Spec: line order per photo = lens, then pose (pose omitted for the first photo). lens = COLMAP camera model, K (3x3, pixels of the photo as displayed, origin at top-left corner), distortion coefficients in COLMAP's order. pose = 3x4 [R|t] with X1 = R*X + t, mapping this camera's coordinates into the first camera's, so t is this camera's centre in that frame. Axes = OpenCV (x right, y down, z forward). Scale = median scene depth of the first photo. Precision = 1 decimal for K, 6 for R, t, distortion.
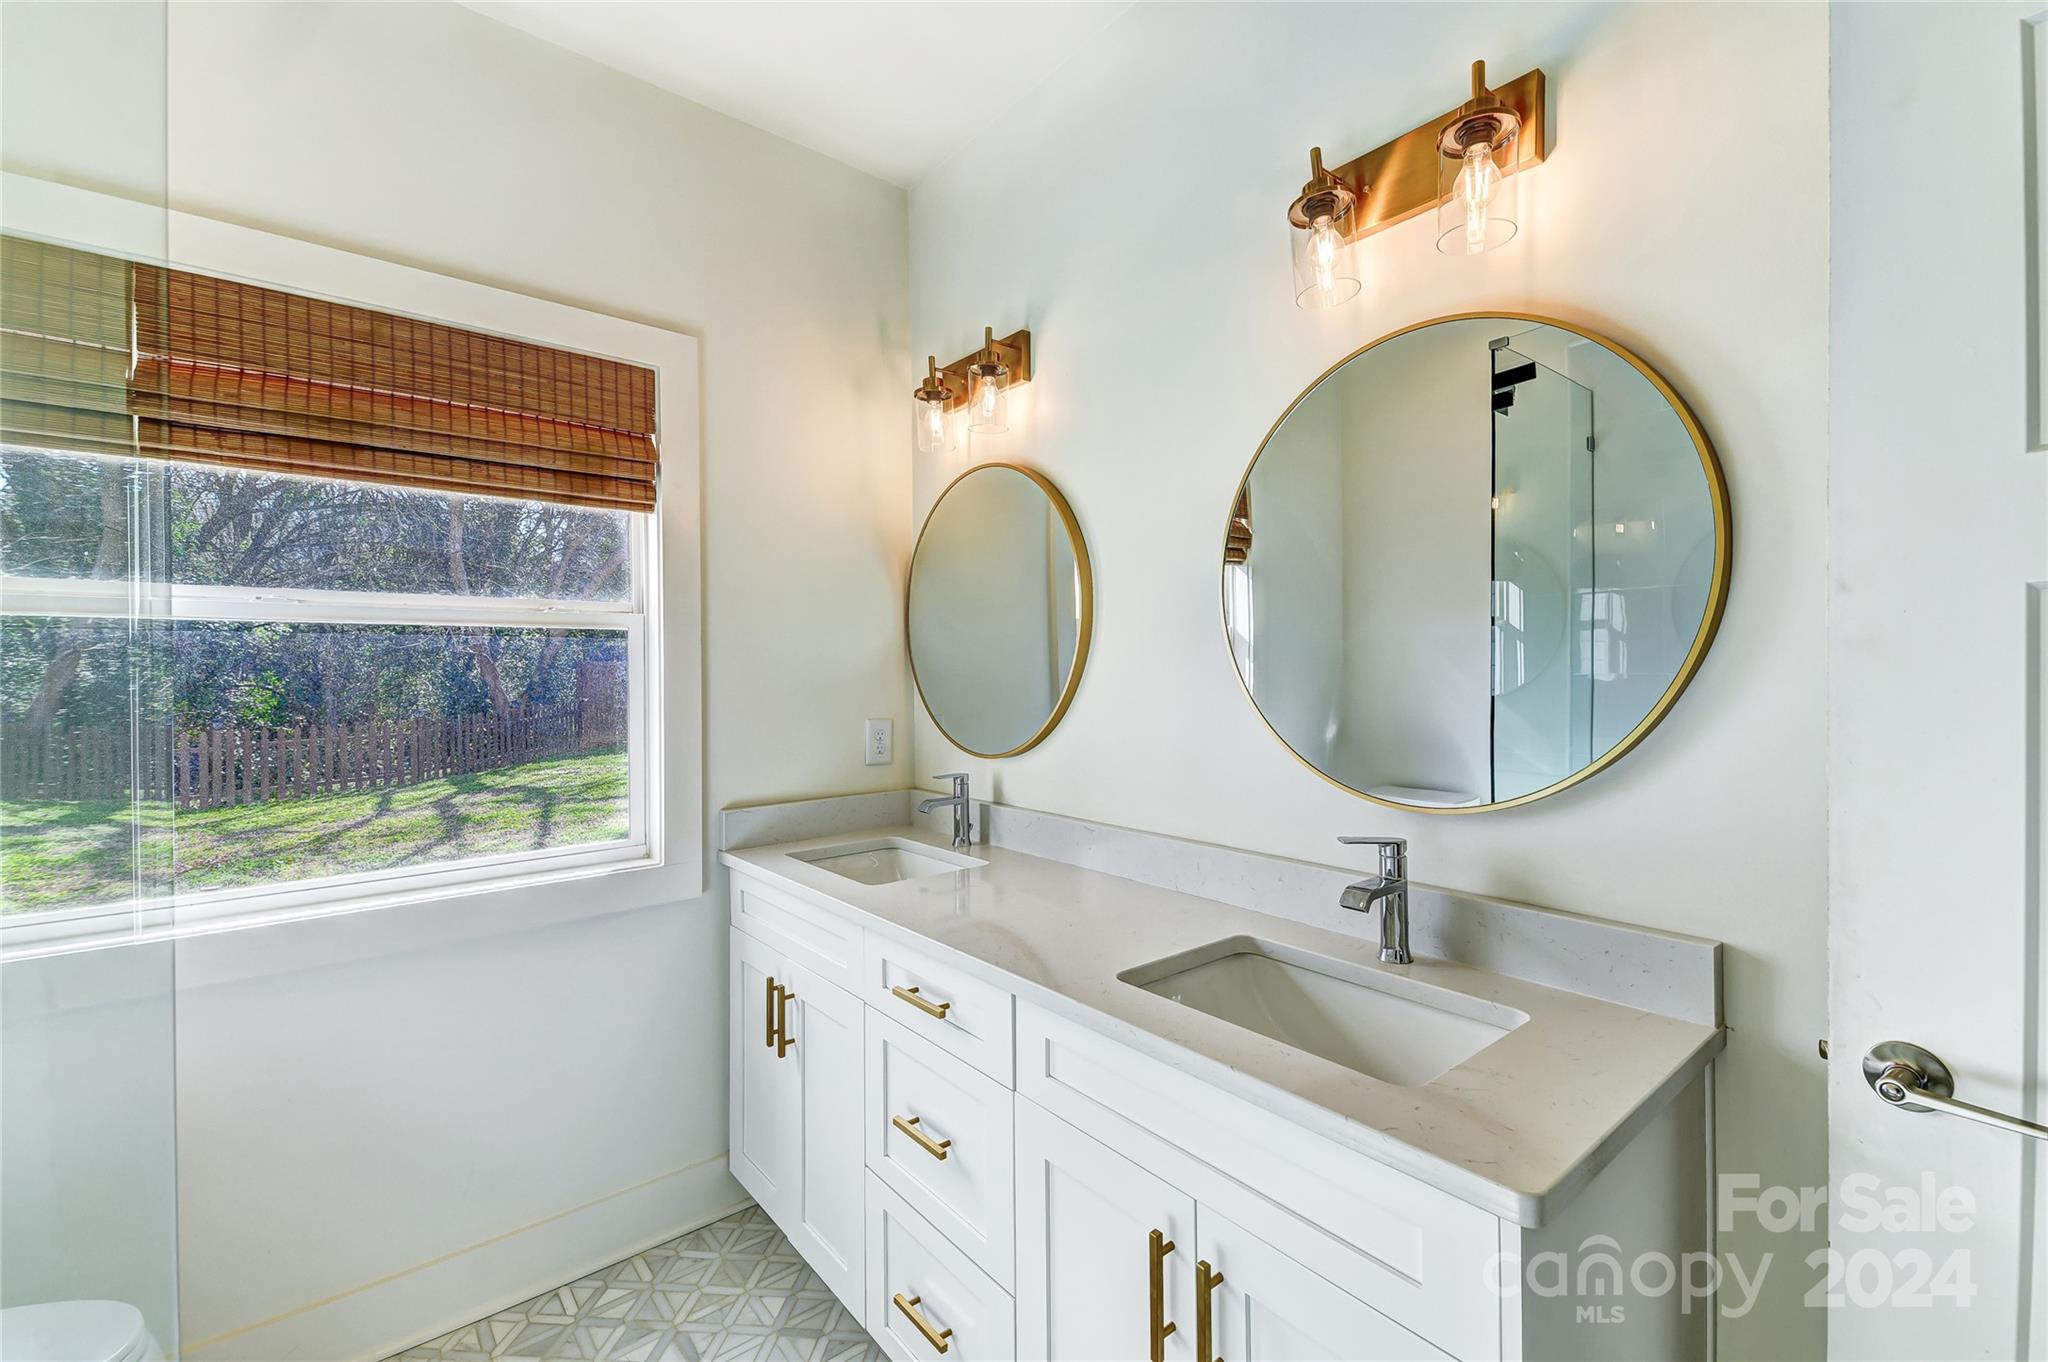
lens RADIAL K [[861.4, 0, 1022.3], [0, 861.4, 674.6], [0, 0, 1]] dist [0.045253, -0.018229]
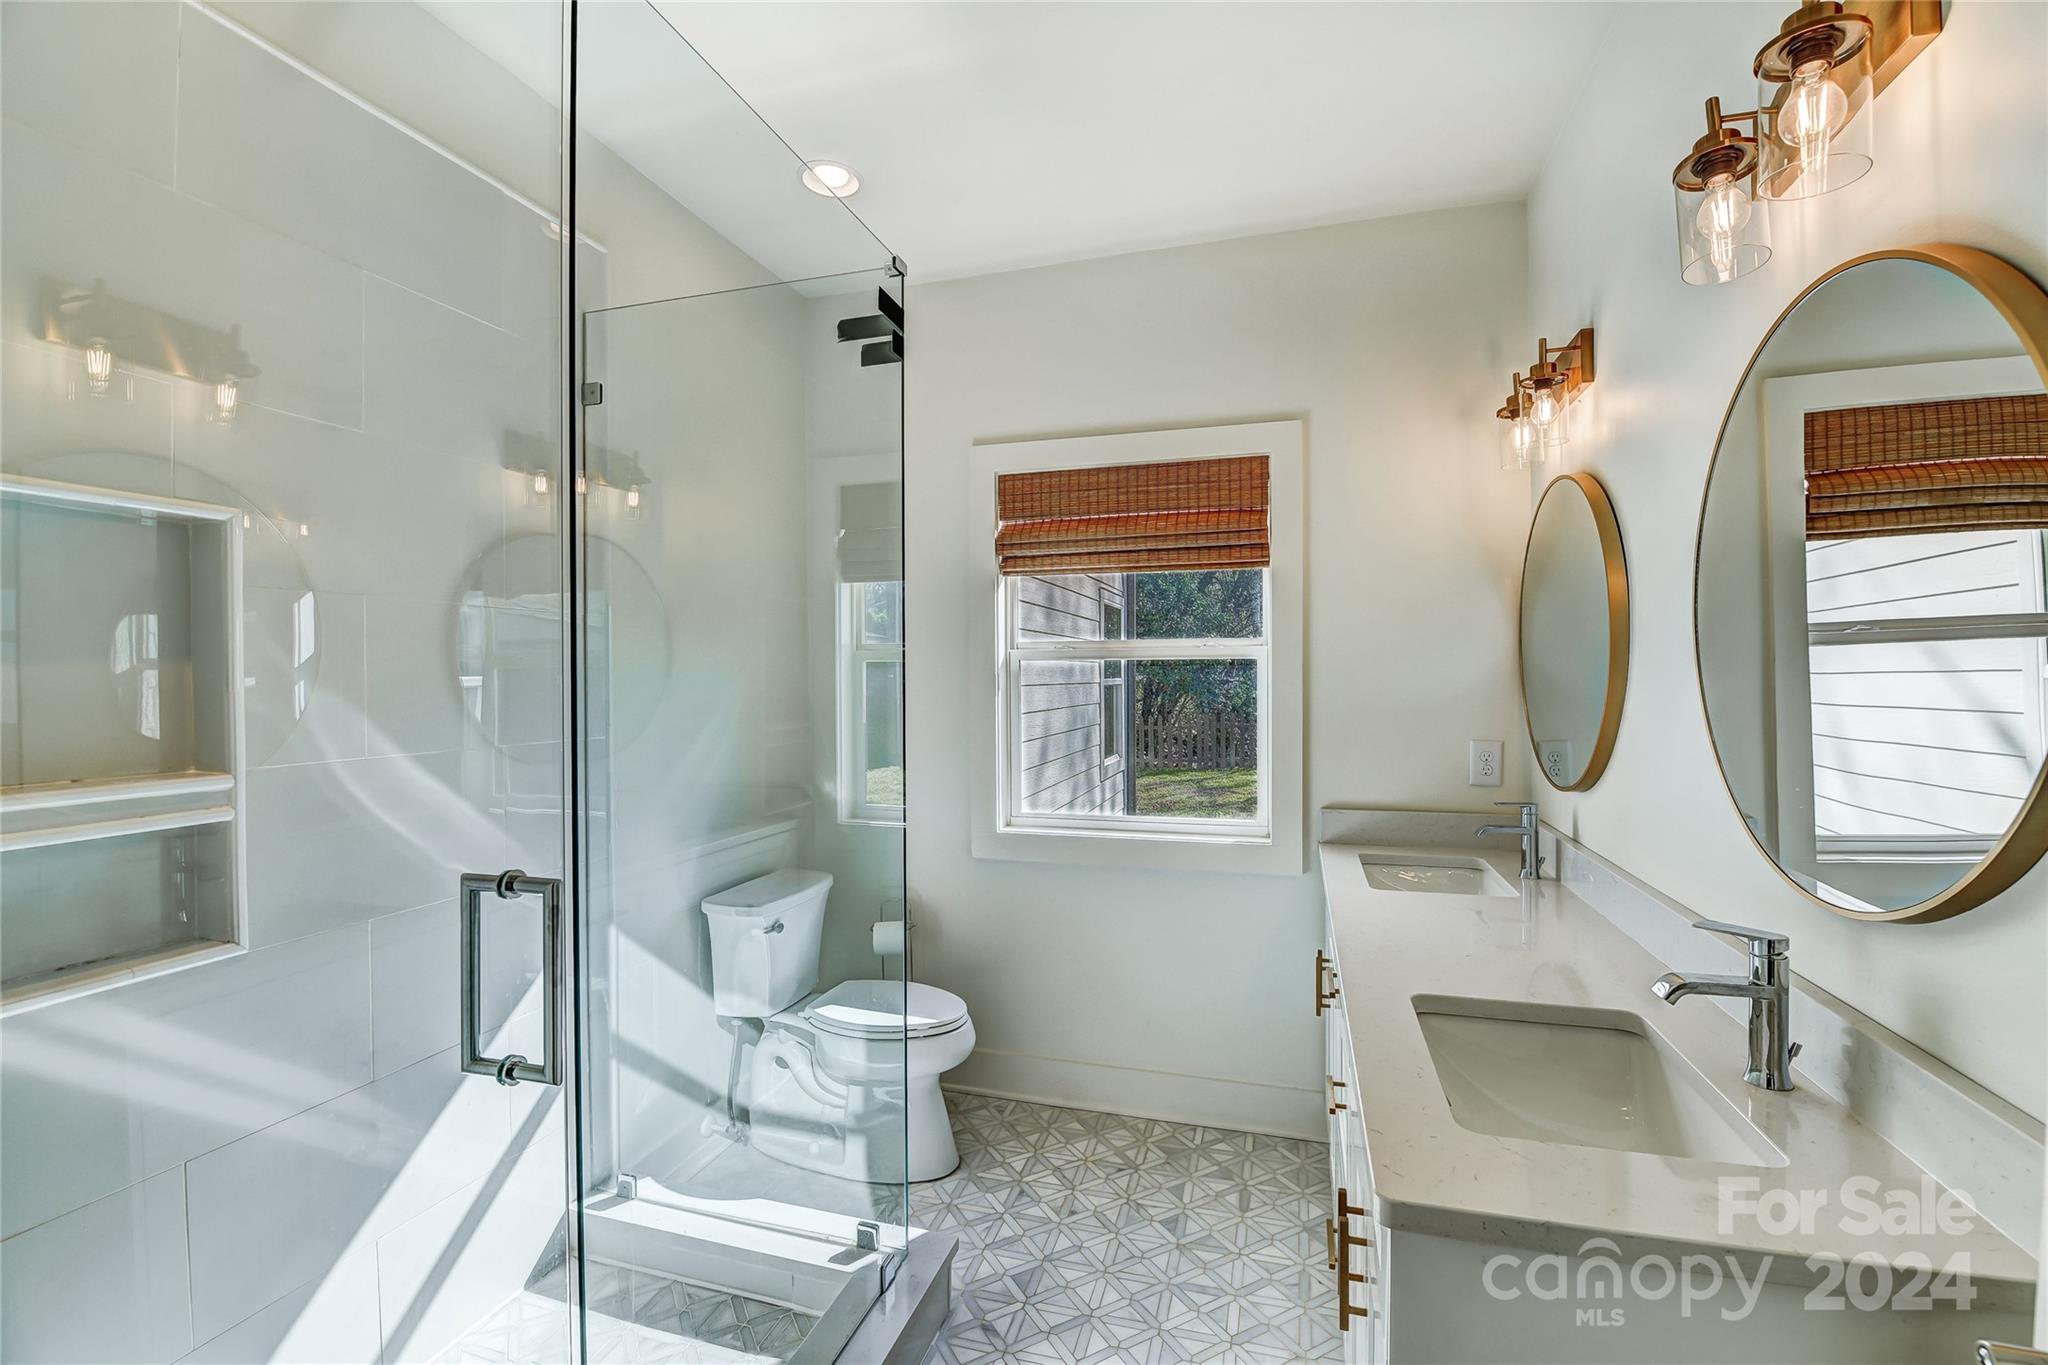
lens RADIAL K [[878.7, 0, 1032.4], [0, 878.7, 682.9], [0, 0, 1]] dist [-0.008051, -0.000193]
pose [[0.562558, 0.011956, -0.826672, 0.471118], [0.000930, 0.999886, 0.015094, -0.039032], [0.826758, -0.009261, 0.562482, -0.007929]]
